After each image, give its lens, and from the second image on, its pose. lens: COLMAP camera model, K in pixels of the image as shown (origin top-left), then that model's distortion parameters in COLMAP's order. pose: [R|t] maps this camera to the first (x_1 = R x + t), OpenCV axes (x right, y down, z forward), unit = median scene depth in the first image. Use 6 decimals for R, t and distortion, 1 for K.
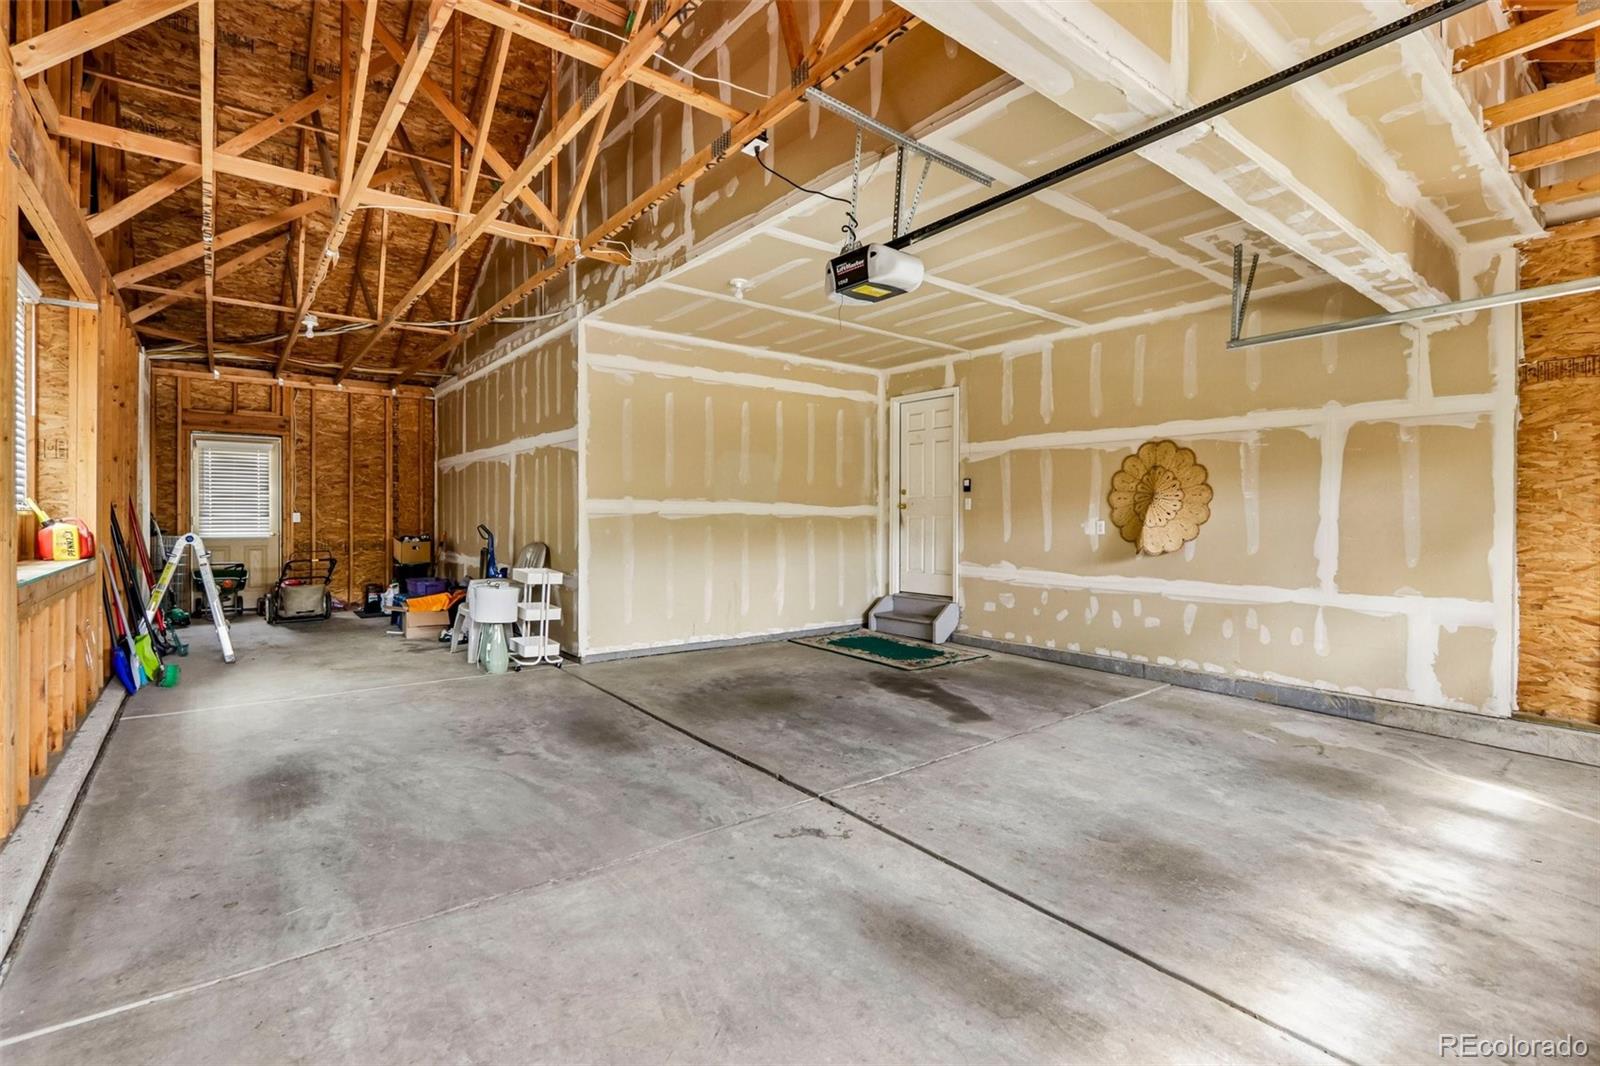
lens RADIAL K [[740.8, 0, 783.5], [0, 740.8, 517.7], [0, 0, 1]] dist [-0.013333, 0.000448]
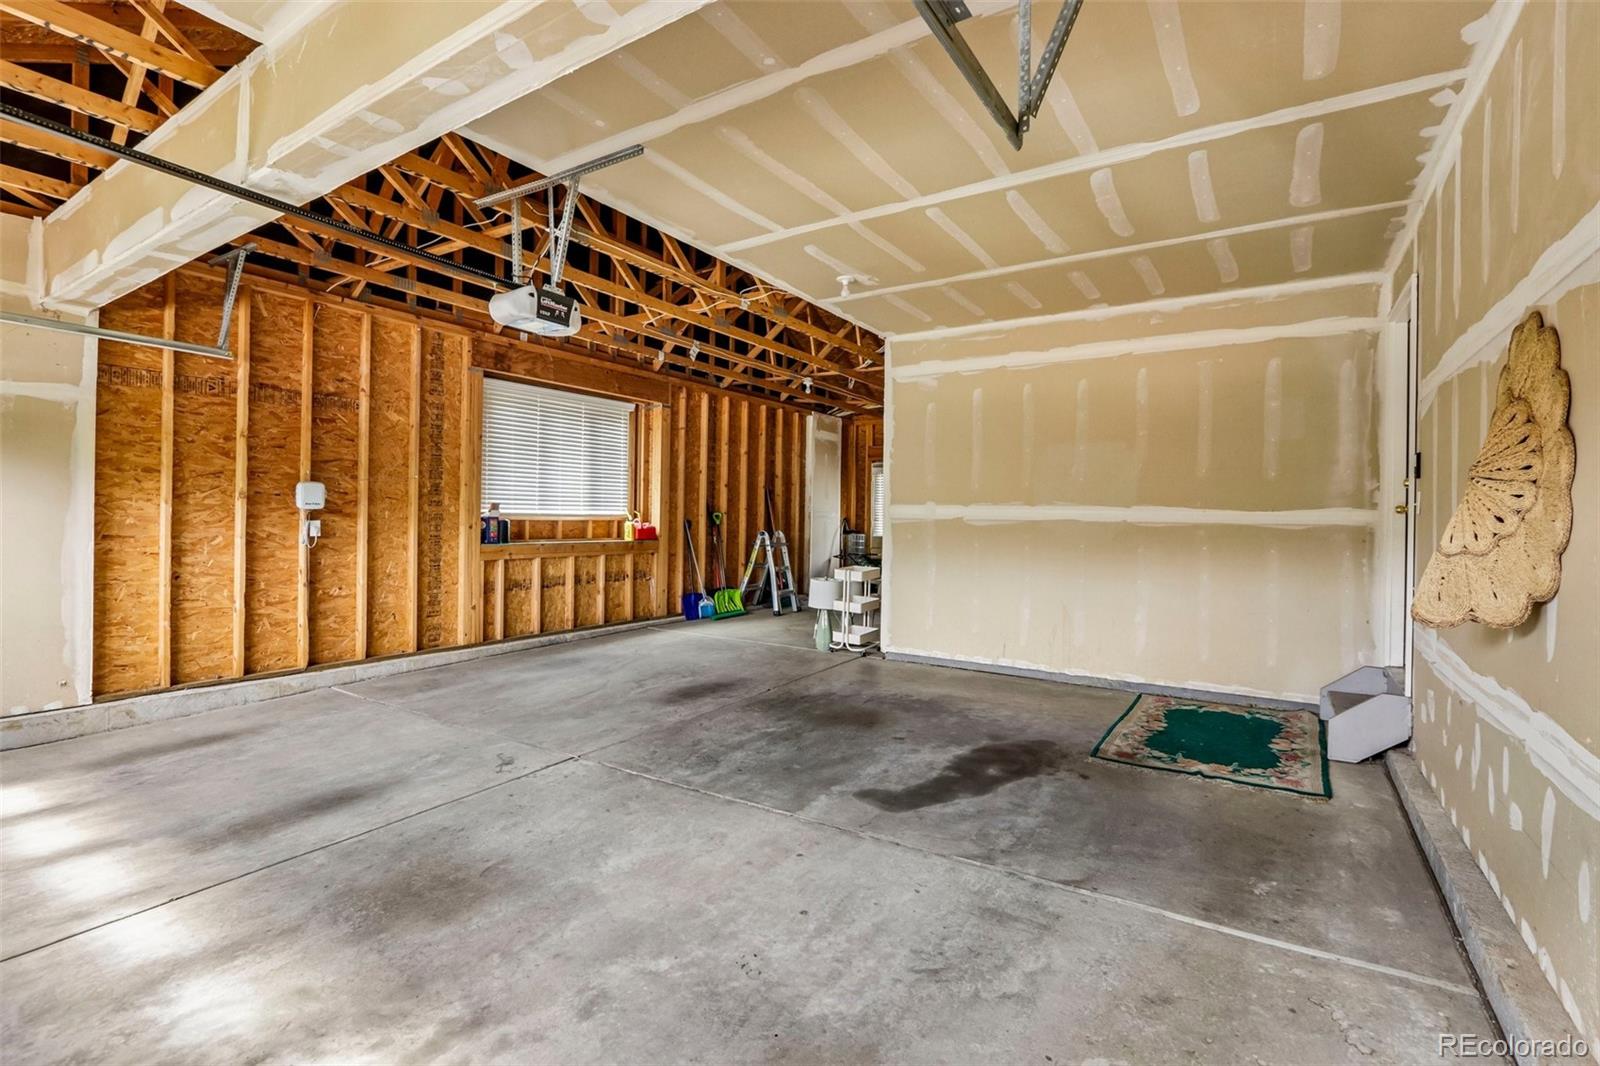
lens RADIAL K [[740.8, 0, 783.5], [0, 740.8, 517.7], [0, 0, 1]] dist [-0.013333, 0.000448]
pose [[0.316825, 0.001405, -0.948483, 0.968938], [-0.015164, 0.999879, -0.003584, -0.000555], [0.948363, 0.015519, 0.316808, 0.719604]]
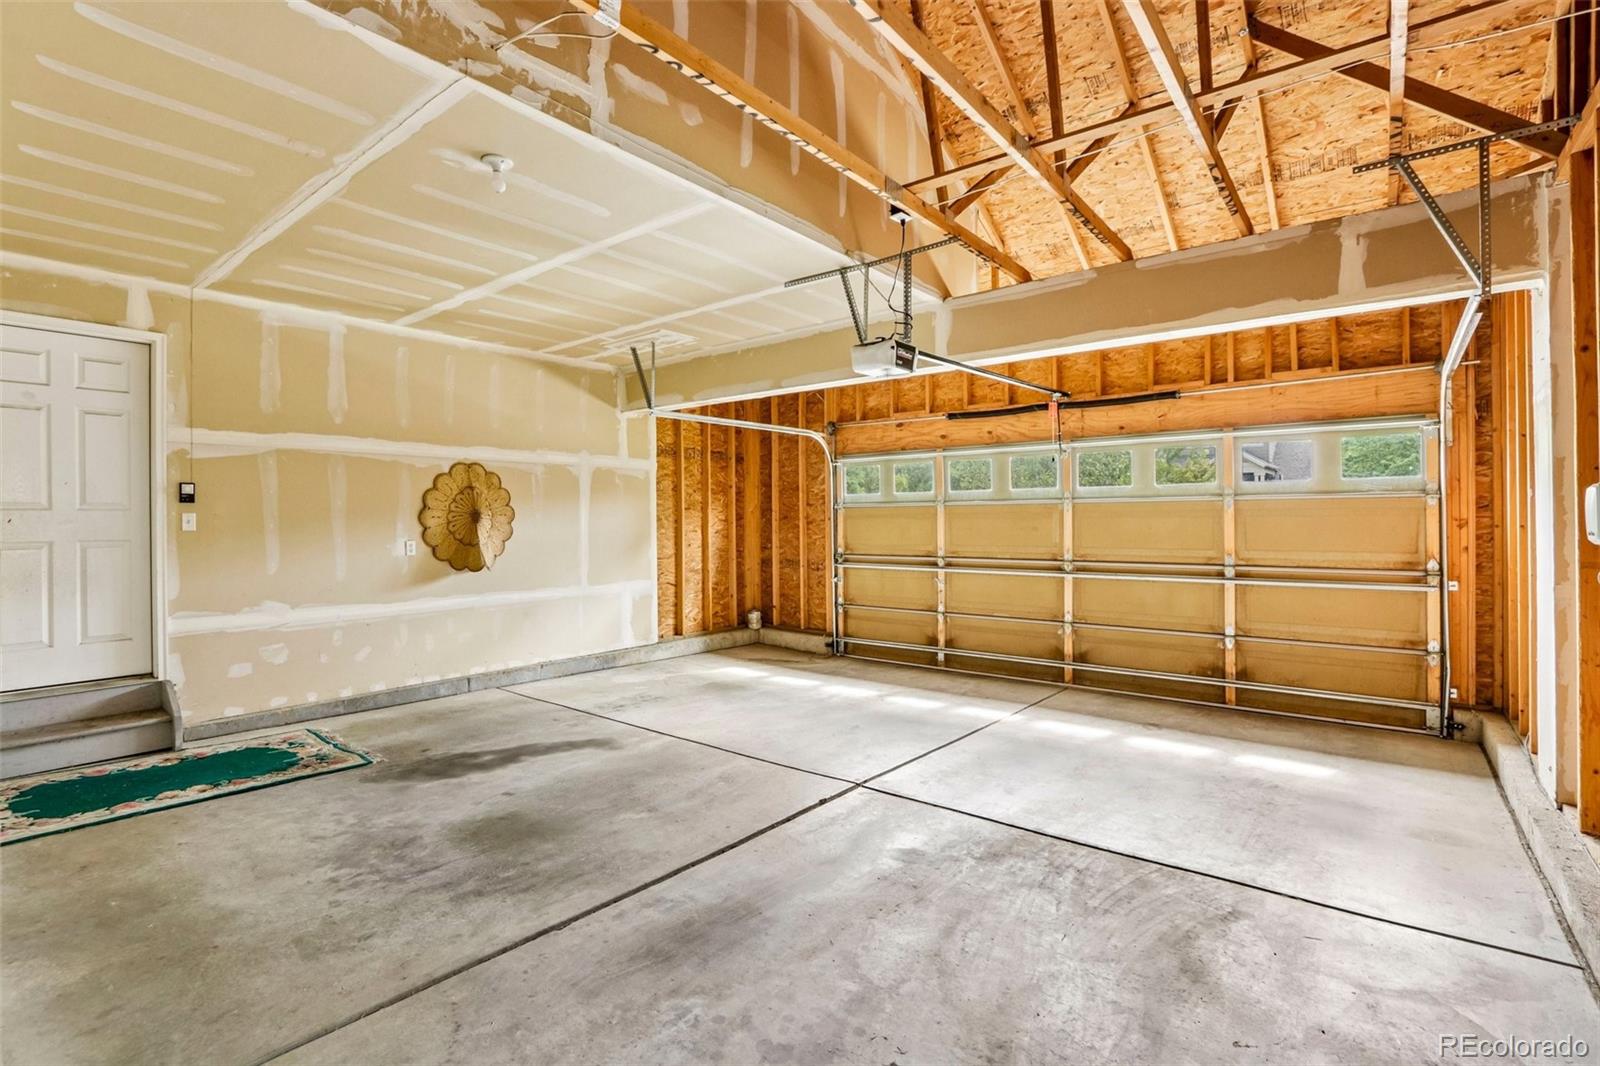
lens RADIAL K [[740.8, 0, 783.5], [0, 740.8, 517.7], [0, 0, 1]] dist [-0.013333, 0.000448]
pose [[-0.224580, -0.001206, 0.974455, -0.812860], [0.006747, 0.999973, 0.002792, -0.033971], [-0.974432, 0.007202, -0.224566, 1.058034]]
